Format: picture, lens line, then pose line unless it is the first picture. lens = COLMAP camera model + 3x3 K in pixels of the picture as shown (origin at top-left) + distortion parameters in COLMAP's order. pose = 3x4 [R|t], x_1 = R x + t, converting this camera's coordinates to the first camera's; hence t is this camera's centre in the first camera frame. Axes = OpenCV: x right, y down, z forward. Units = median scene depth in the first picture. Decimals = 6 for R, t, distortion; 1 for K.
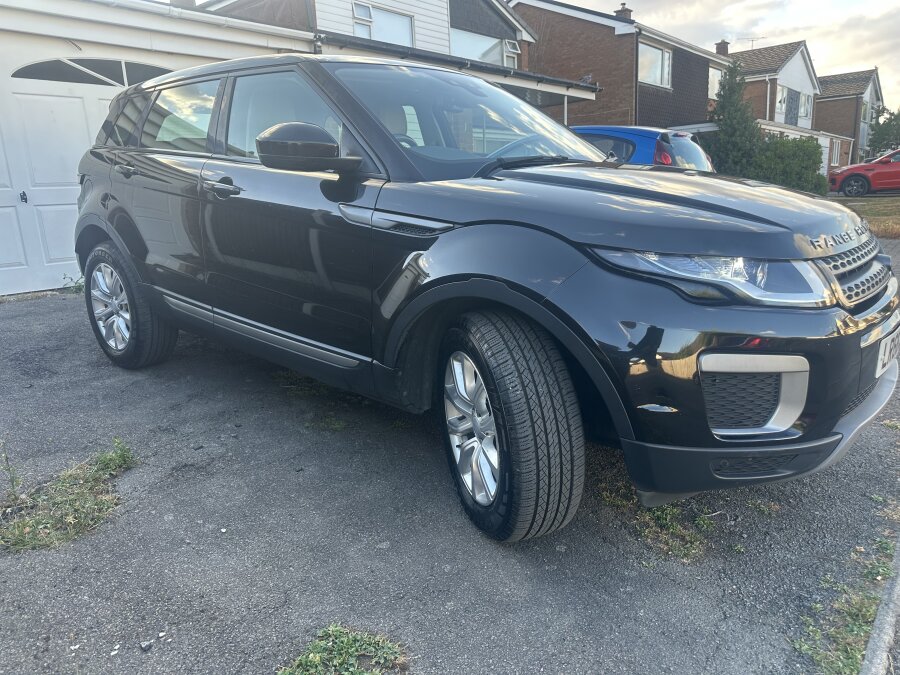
lens RADIAL K [[663.2, 0, 454.8], [0, 663.2, 342.9], [0, 0, 1]] dist [0.048854, -0.063926]
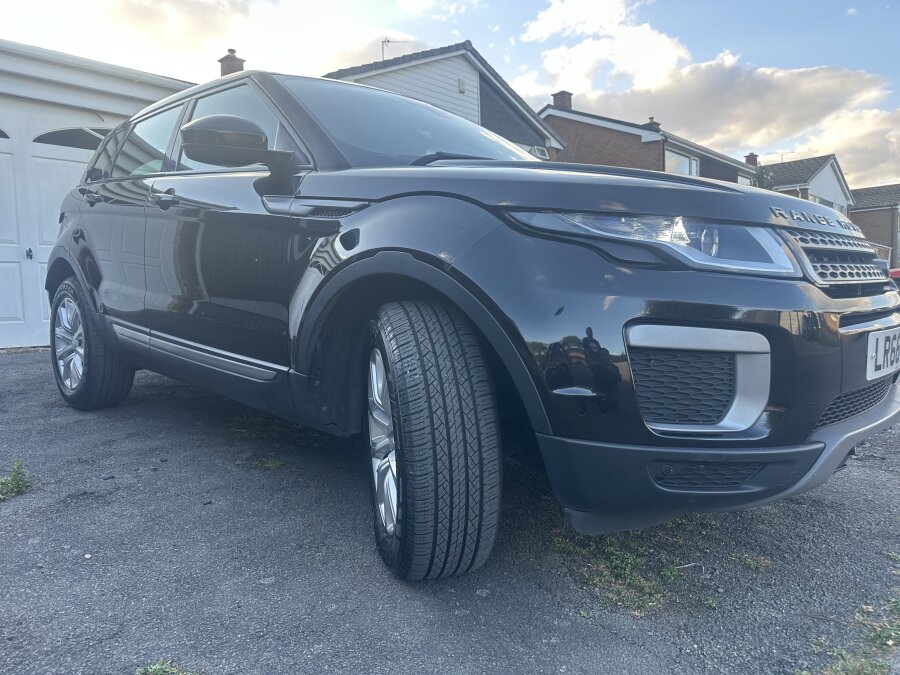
lens RADIAL K [[663.2, 0, 454.8], [0, 663.2, 329.9], [0, 0, 1]] dist [0.048854, -0.063926]
pose [[0.997951, 0.022298, -0.059966, 0.158539], [-0.032529, 0.983945, -0.175485, 0.132999], [0.055090, 0.177076, 0.982654, 0.148828]]
